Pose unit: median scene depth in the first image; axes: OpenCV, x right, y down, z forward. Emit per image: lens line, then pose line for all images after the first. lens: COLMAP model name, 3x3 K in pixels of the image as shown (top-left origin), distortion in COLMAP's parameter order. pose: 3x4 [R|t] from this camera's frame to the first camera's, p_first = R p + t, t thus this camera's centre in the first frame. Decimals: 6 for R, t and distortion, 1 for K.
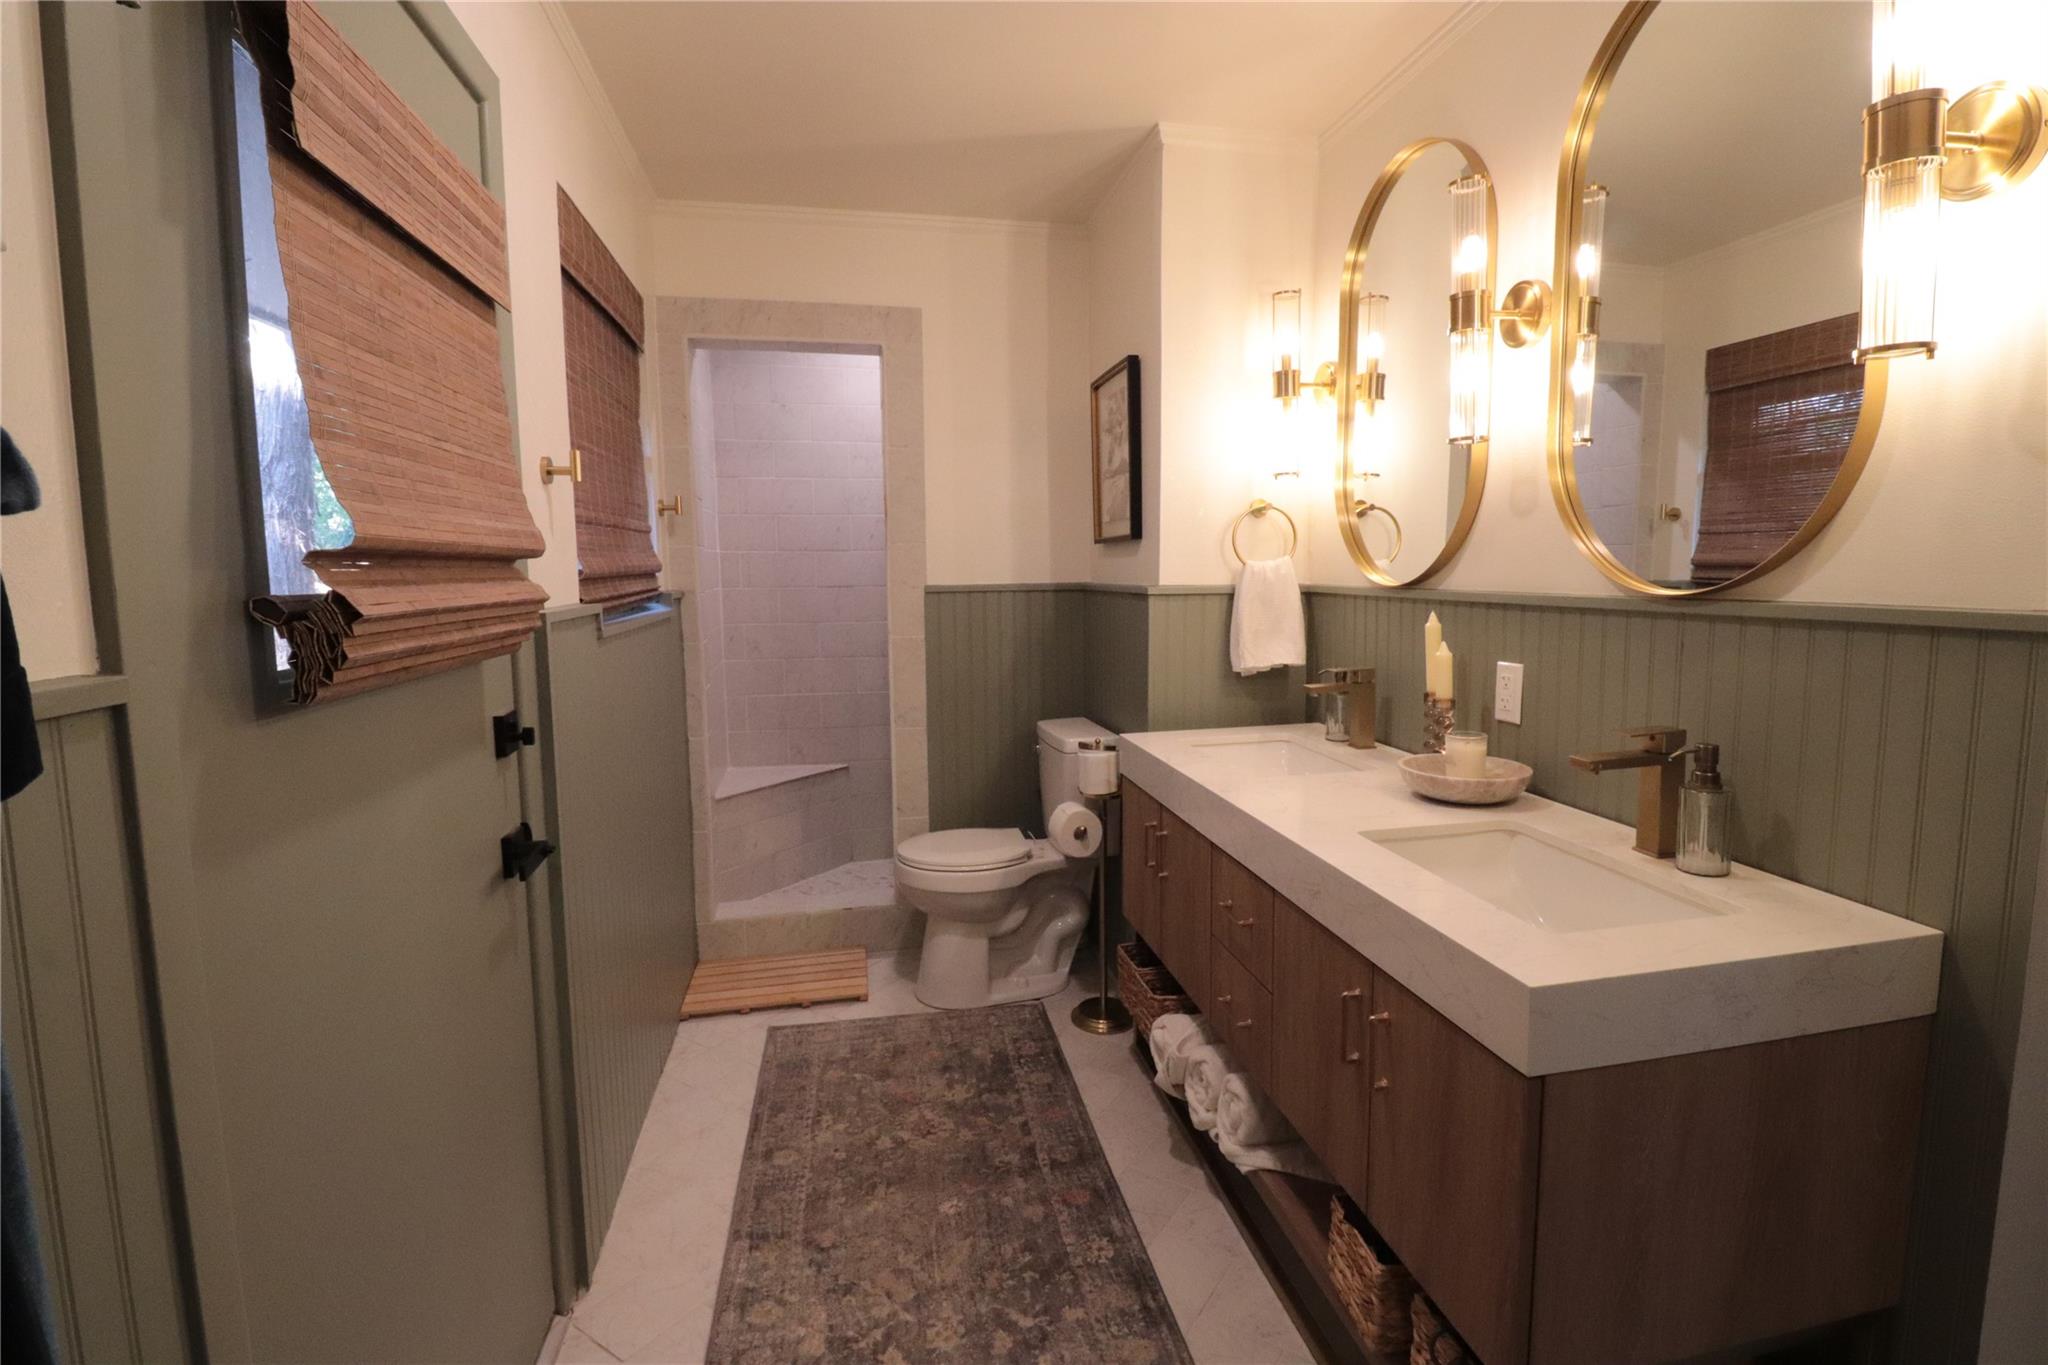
lens RADIAL K [[948.4, 0, 1060.2], [0, 948.4, 666.9], [0, 0, 1]] dist [0.003262, -0.015202]
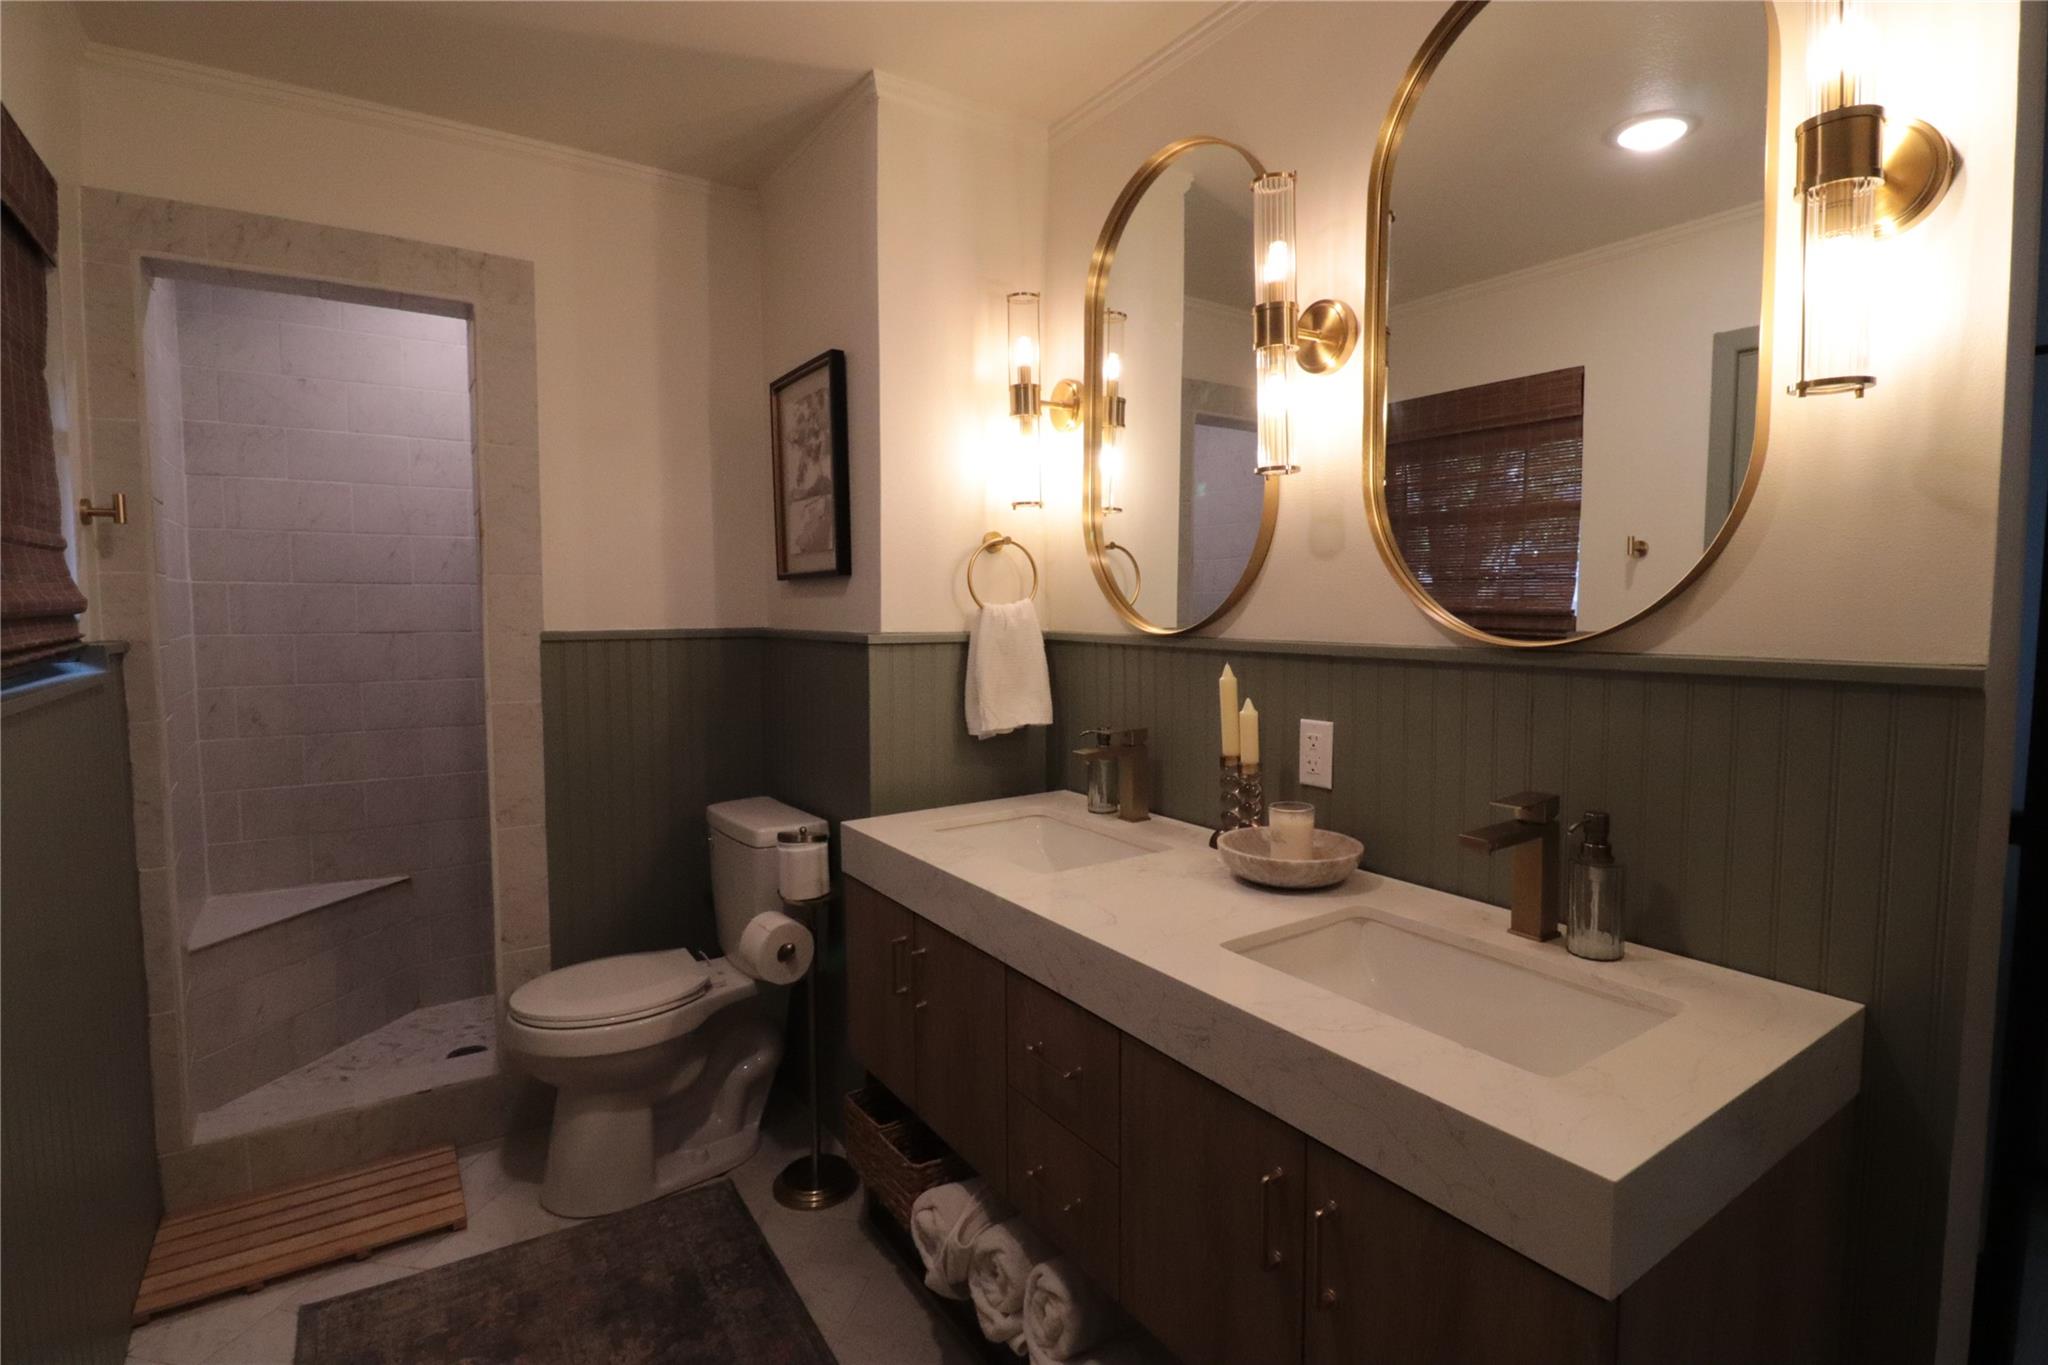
lens RADIAL K [[952.0, 0, 1028.6], [0, 952.0, 668.8], [0, 0, 1]] dist [0.008714, -0.015141]
pose [[0.924472, -0.016609, 0.380889, -0.088687], [0.031911, 0.998916, -0.033896, -0.023302], [-0.379913, 0.043490, 0.923999, 0.199176]]
